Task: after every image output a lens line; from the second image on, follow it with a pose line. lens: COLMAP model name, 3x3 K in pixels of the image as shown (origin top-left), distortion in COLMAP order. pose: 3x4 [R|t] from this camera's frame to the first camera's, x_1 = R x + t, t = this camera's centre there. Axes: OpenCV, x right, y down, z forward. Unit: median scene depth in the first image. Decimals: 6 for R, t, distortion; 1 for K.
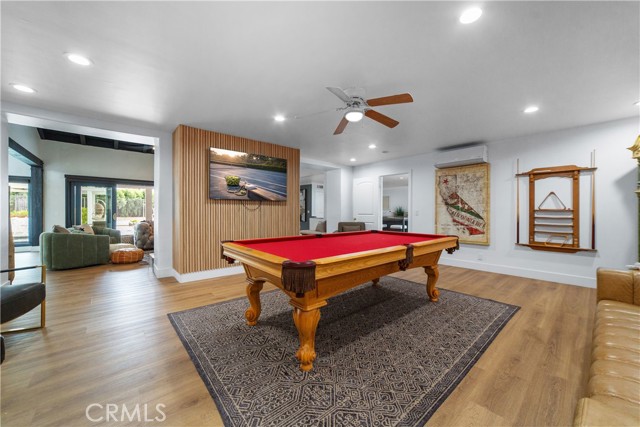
lens RADIAL K [[244.6, 0, 322.9], [0, 244.6, 213.2], [0, 0, 1]] dist [-0.016355, 0.001647]
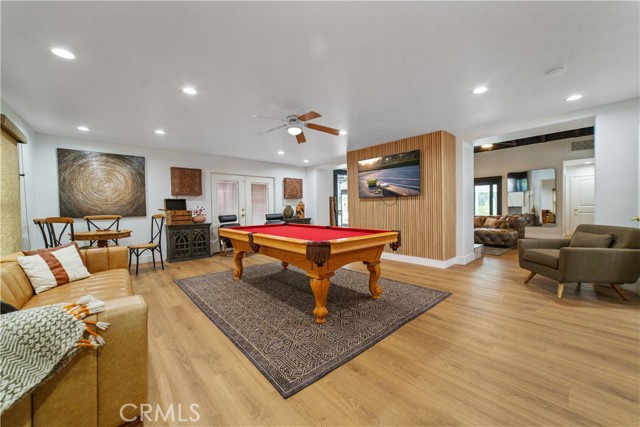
lens RADIAL K [[244.6, 0, 323.4], [0, 244.6, 211.9], [0, 0, 1]] dist [-0.016355, 0.001647]
pose [[0.008703, 0.014377, -0.999859, 0.830850], [0.003853, 0.999889, 0.014411, -0.000261], [0.999955, -0.003978, 0.008646, 0.681511]]
